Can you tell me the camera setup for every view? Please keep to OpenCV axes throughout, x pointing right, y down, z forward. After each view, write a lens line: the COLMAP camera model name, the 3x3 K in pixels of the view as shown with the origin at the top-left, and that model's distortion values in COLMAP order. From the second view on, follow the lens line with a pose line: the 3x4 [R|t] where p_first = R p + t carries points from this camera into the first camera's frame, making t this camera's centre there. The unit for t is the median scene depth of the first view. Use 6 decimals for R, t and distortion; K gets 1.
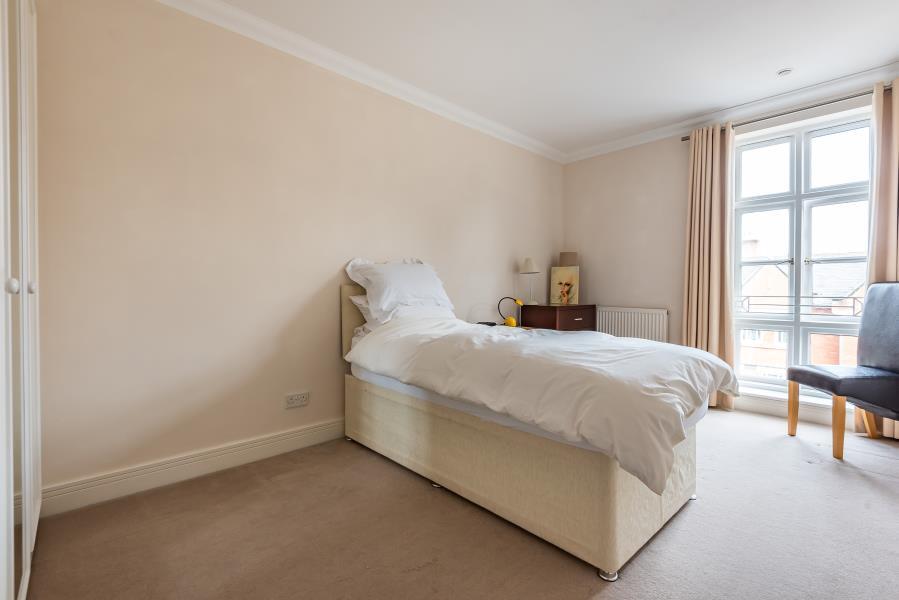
lens RADIAL K [[413.1, 0, 451.9], [0, 413.1, 298.3], [0, 0, 1]] dist [-0.000915, 0.000529]
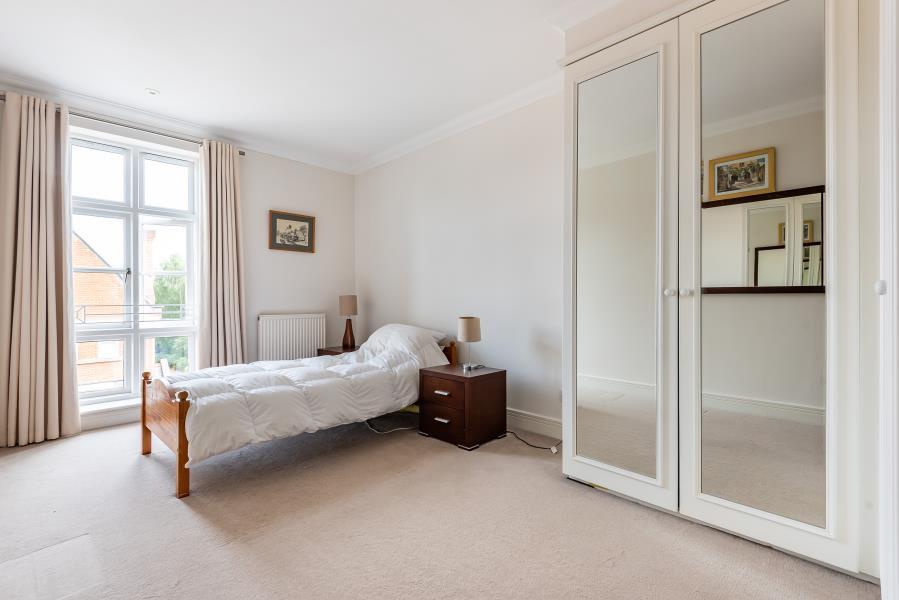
lens RADIAL K [[413.1, 0, 450.9], [0, 413.1, 298.7], [0, 0, 1]] dist [-0.000915, 0.000529]
pose [[-0.039167, -0.002838, 0.999229, -0.239370], [0.024762, 0.999686, 0.003810, -0.004183], [-0.998926, 0.024892, -0.039084, 0.236182]]
